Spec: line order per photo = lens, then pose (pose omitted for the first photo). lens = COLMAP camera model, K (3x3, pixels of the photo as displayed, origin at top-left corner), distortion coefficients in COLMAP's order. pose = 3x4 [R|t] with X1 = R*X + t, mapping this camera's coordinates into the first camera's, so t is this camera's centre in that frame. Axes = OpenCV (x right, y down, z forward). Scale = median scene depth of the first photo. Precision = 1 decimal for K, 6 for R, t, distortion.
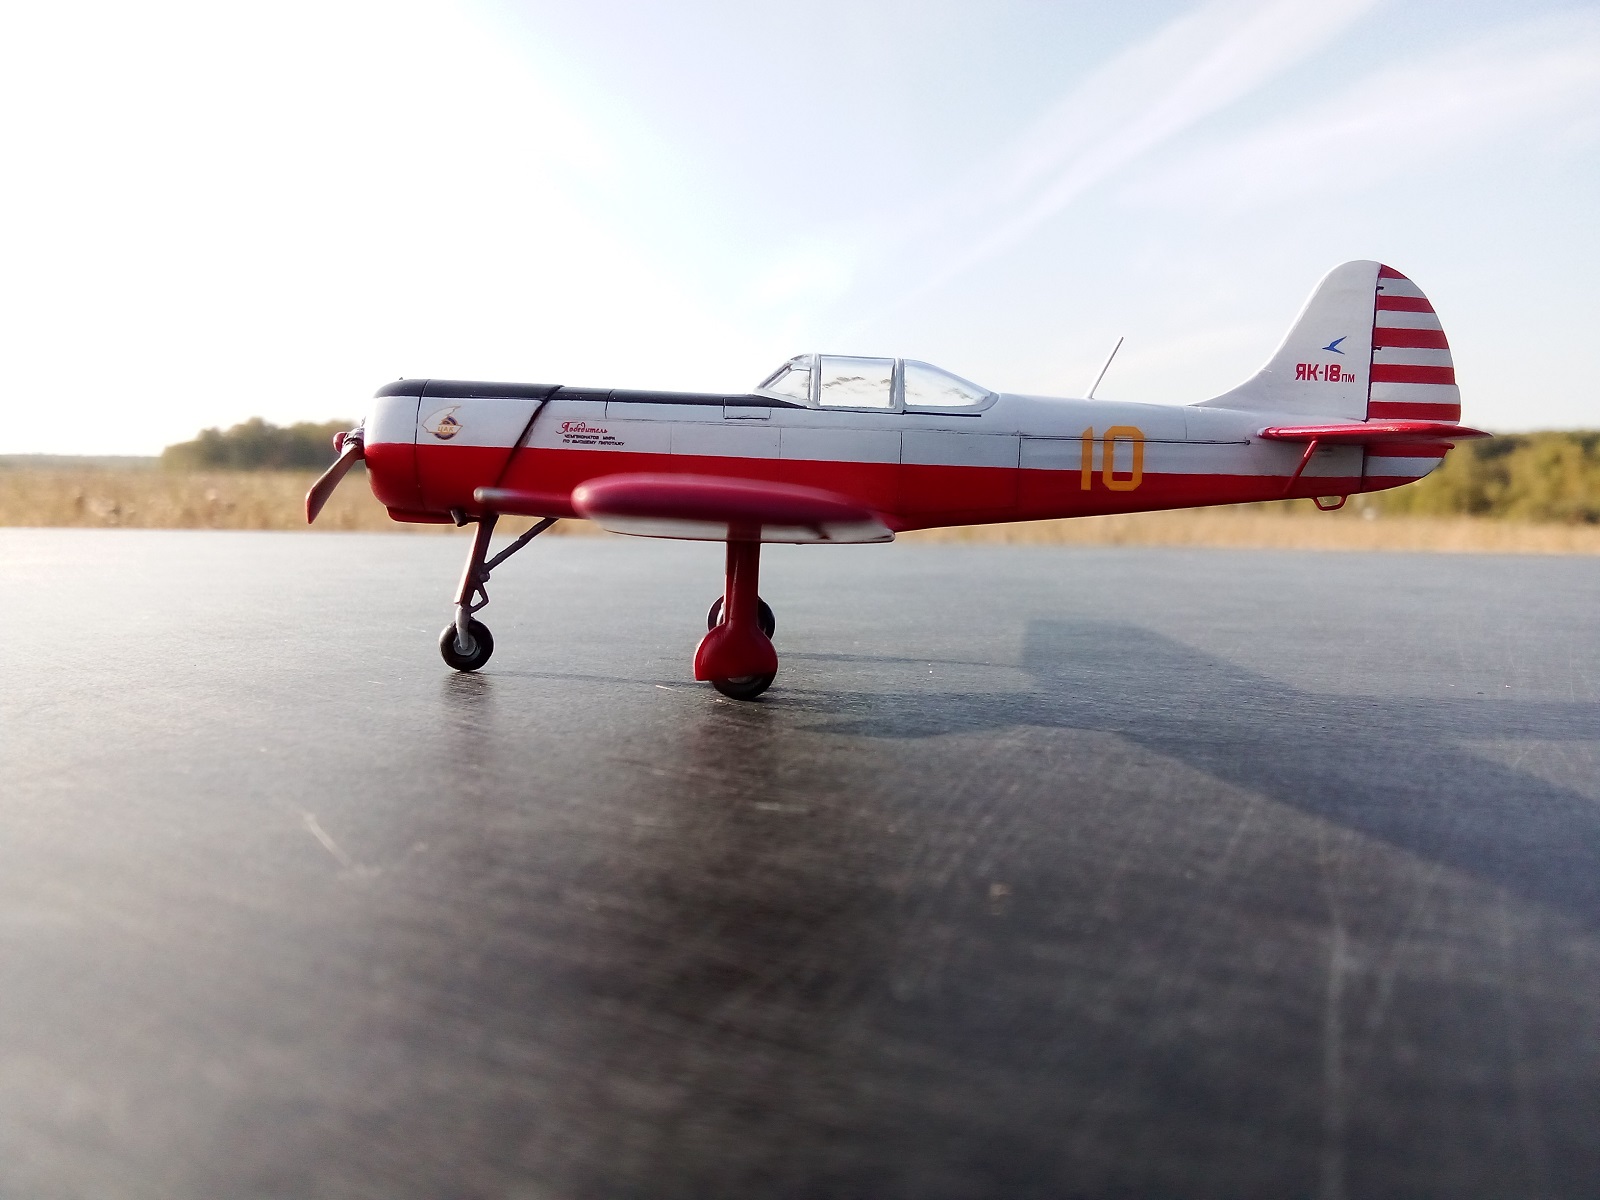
lens RADIAL K [[1271.7, 0, 800.0], [0, 1271.7, 600.0], [0, 0, 1]] dist [0.077110, -0.159013]
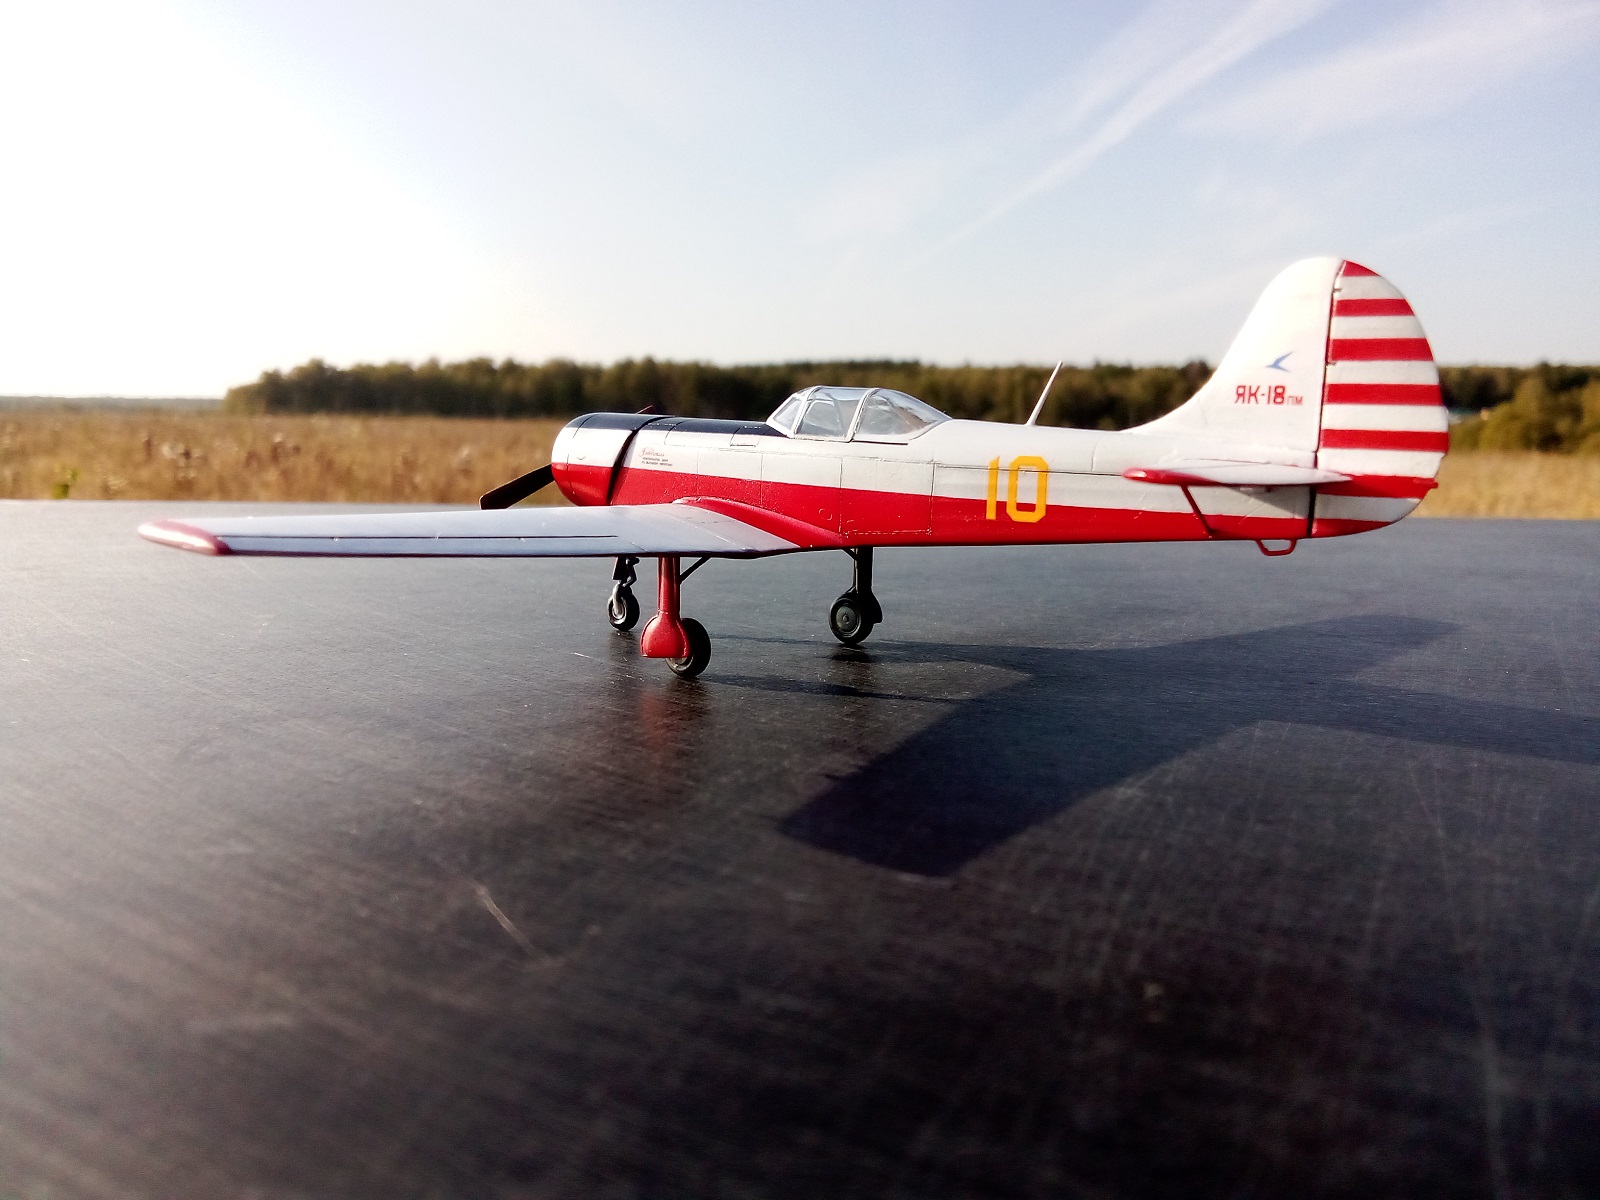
lens RADIAL K [[1269.8, 0, 800.0], [0, 1269.8, 600.0], [0, 0, 1]] dist [0.074276, -0.154054]
pose [[0.999149, 0.001218, -0.041227, -0.073554], [0.000783, 0.998823, 0.048501, -0.116589], [0.041237, -0.048492, 0.997972, -0.030693]]
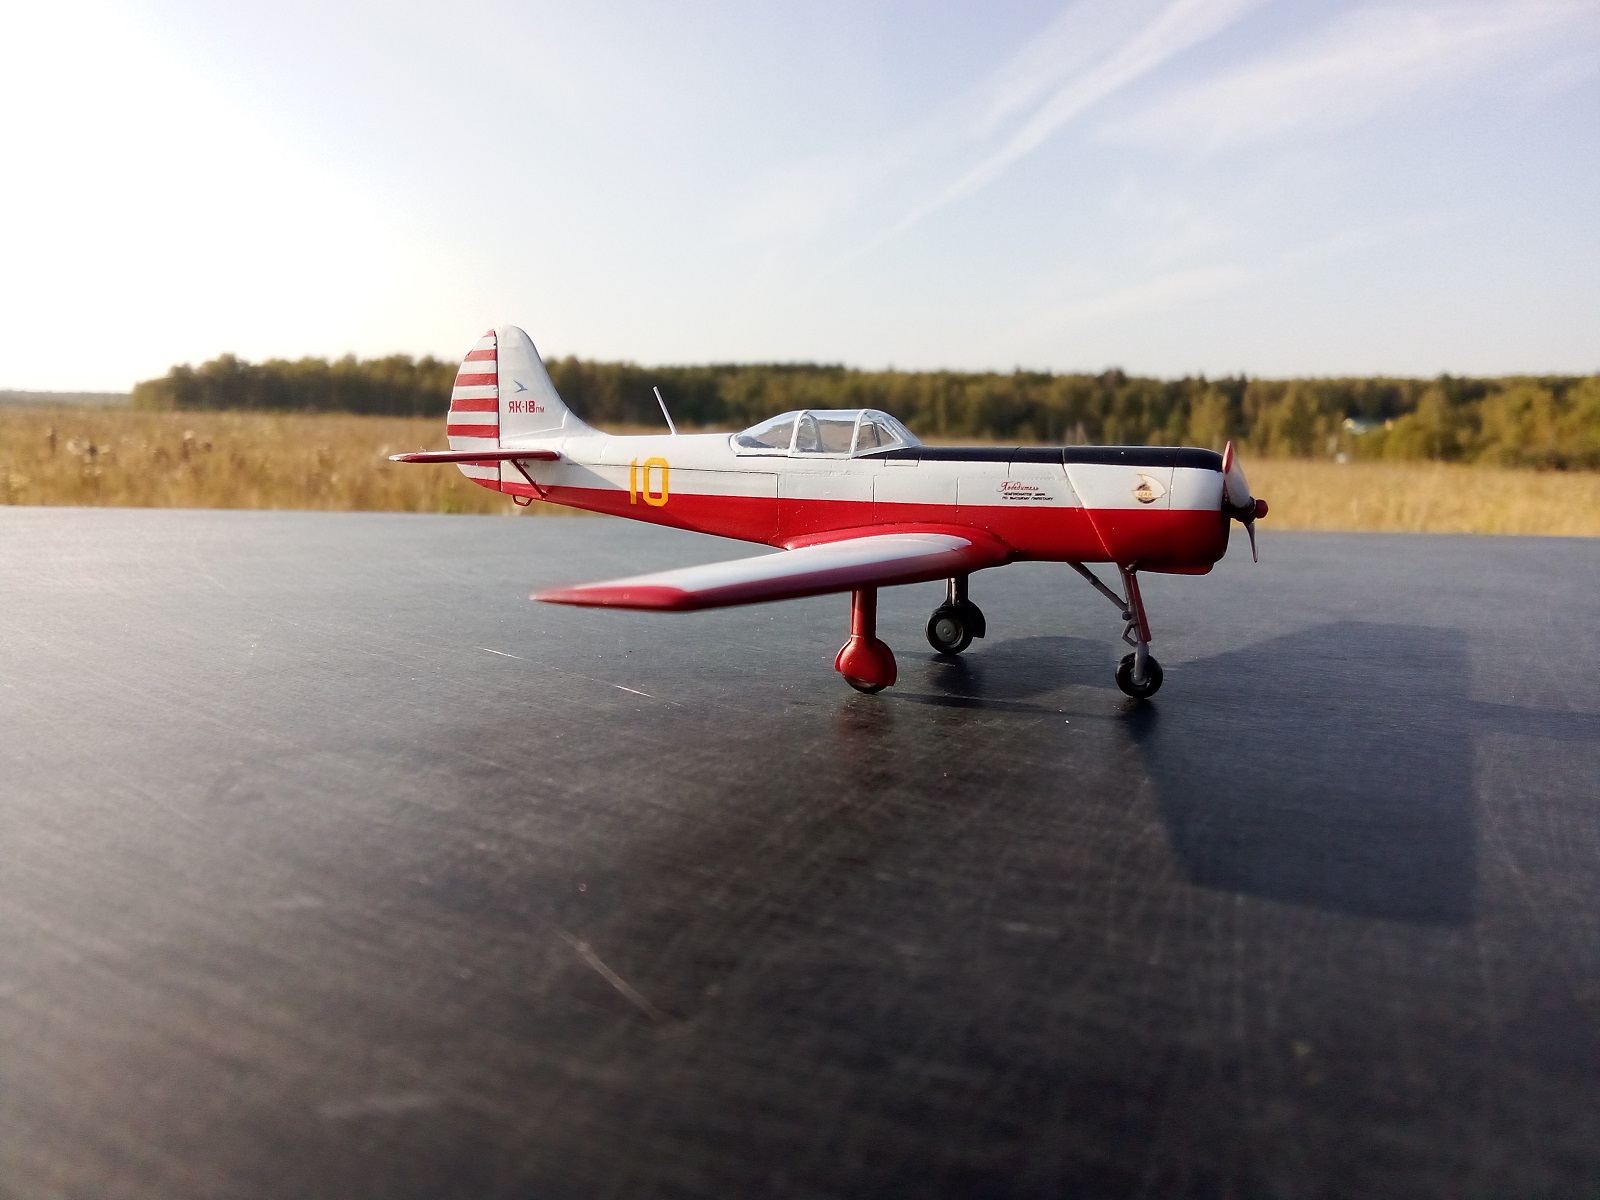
lens RADIAL K [[1269.8, 0, 800.0], [0, 1269.8, 600.0], [0, 0, 1]] dist [0.074276, -0.154054]
pose [[0.999793, 0.005009, 0.019717, -0.221829], [-0.005921, 0.998904, 0.046422, -0.146393], [-0.019463, -0.046529, 0.998727, -0.000309]]
